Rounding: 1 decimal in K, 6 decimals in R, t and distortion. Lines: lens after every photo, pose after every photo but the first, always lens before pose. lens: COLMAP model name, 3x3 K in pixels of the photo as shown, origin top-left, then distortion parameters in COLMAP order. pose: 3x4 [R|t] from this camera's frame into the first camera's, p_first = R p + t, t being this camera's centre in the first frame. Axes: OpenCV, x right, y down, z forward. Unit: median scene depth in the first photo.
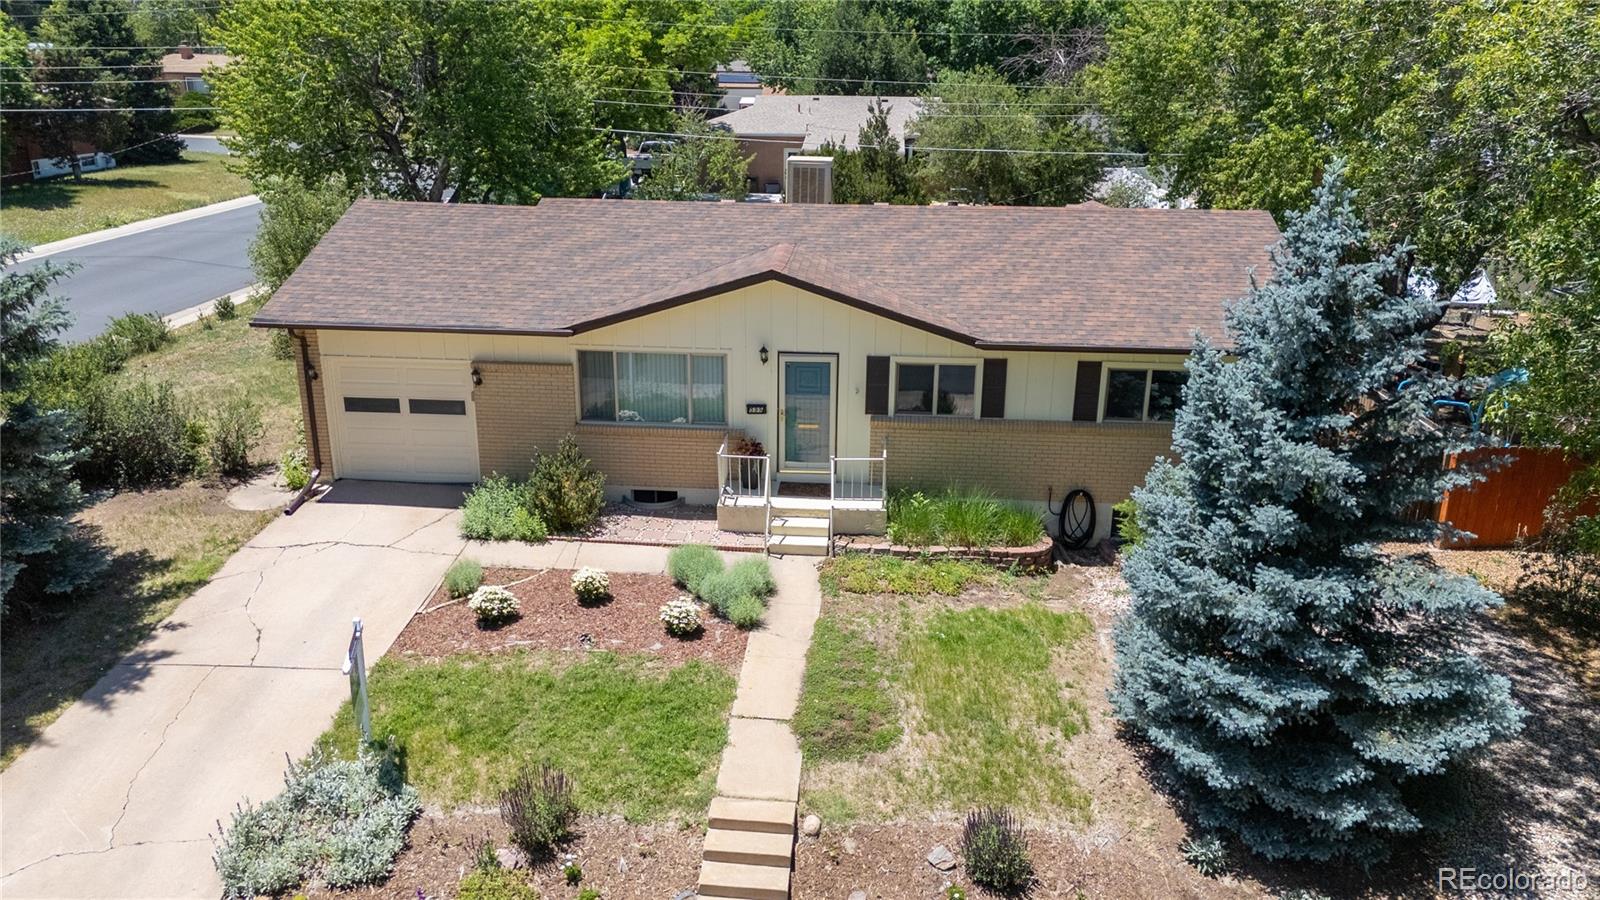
lens RADIAL K [[1201.4, 0, 800.0], [0, 1201.4, 450.0], [0, 0, 1]] dist [0.100655, -0.109923]
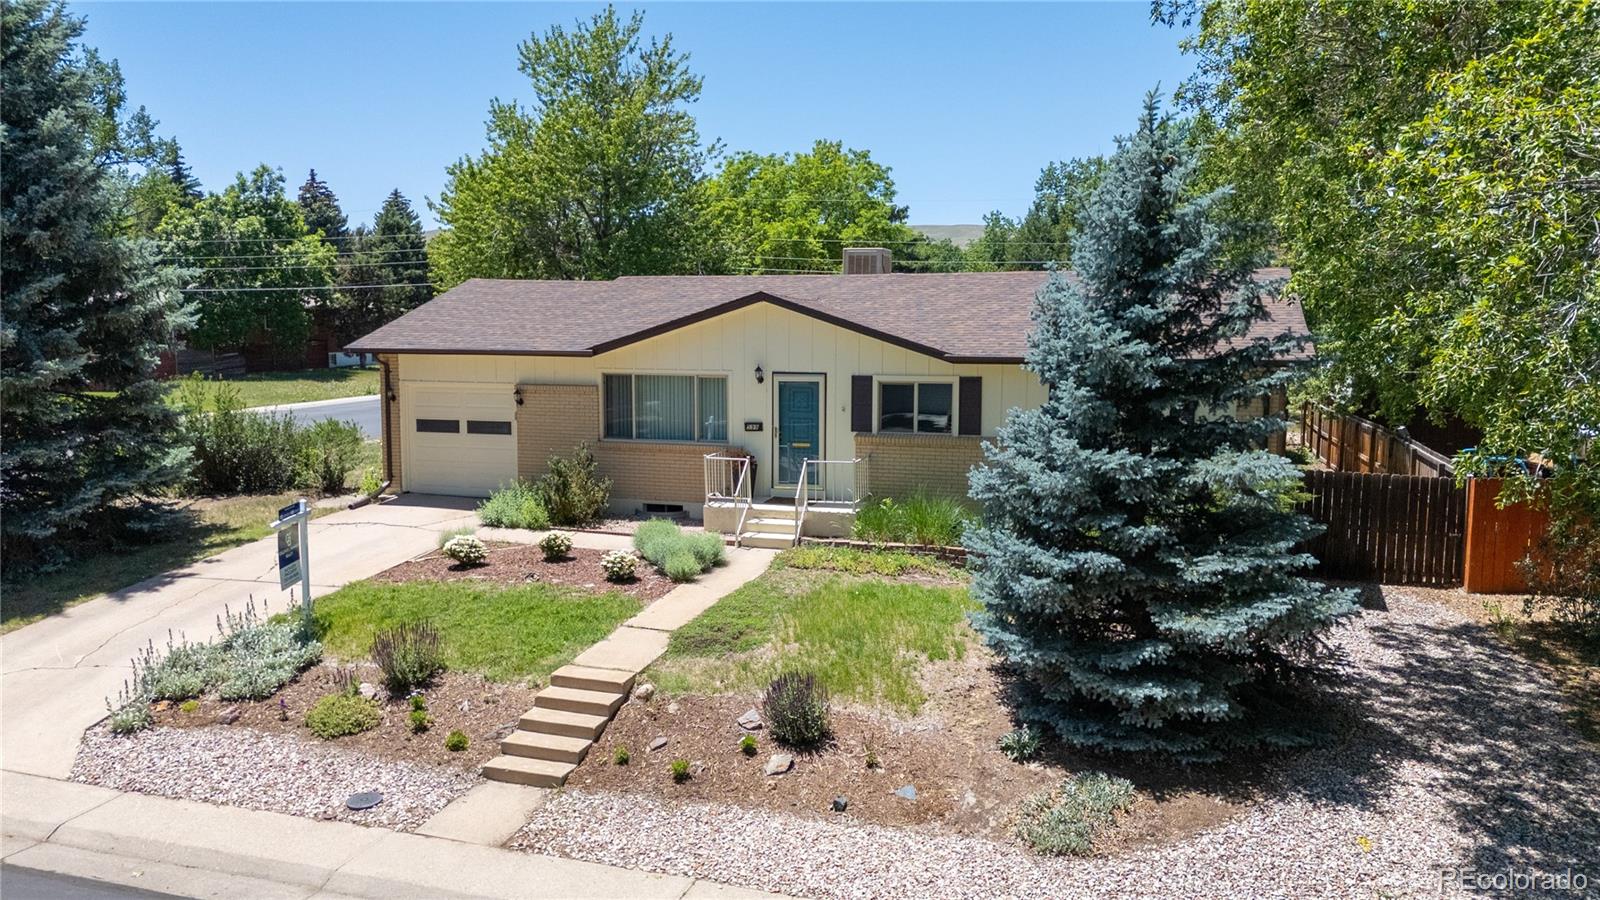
lens RADIAL K [[1201.4, 0, 800.0], [0, 1201.4, 450.0], [0, 0, 1]] dist [0.100655, -0.109923]
pose [[0.974526, 0.018064, -0.223546, 0.256672], [-0.065250, 0.976470, -0.205546, 0.214087], [0.214573, 0.214896, 0.952774, -0.014469]]
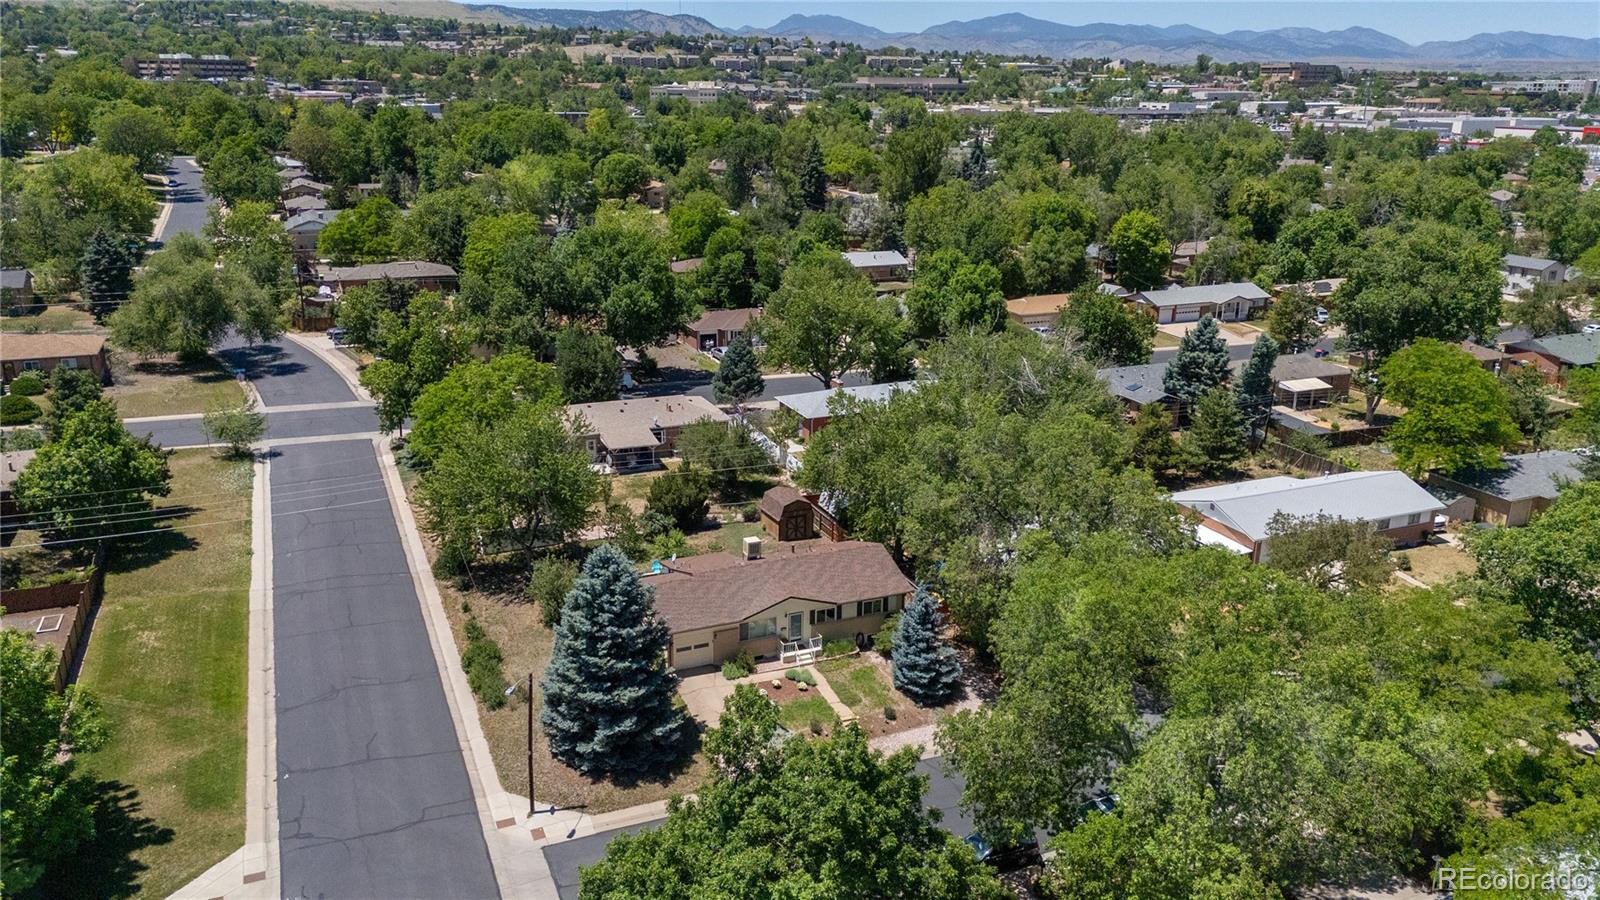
lens RADIAL K [[1201.4, 0, 800.0], [0, 1201.4, 450.0], [0, 0, 1]] dist [0.100655, -0.109923]
pose [[0.890326, -0.142160, 0.432563, -1.637890], [0.143070, 0.989238, 0.030635, -0.740580], [-0.432263, 0.034612, 0.901083, -2.608679]]
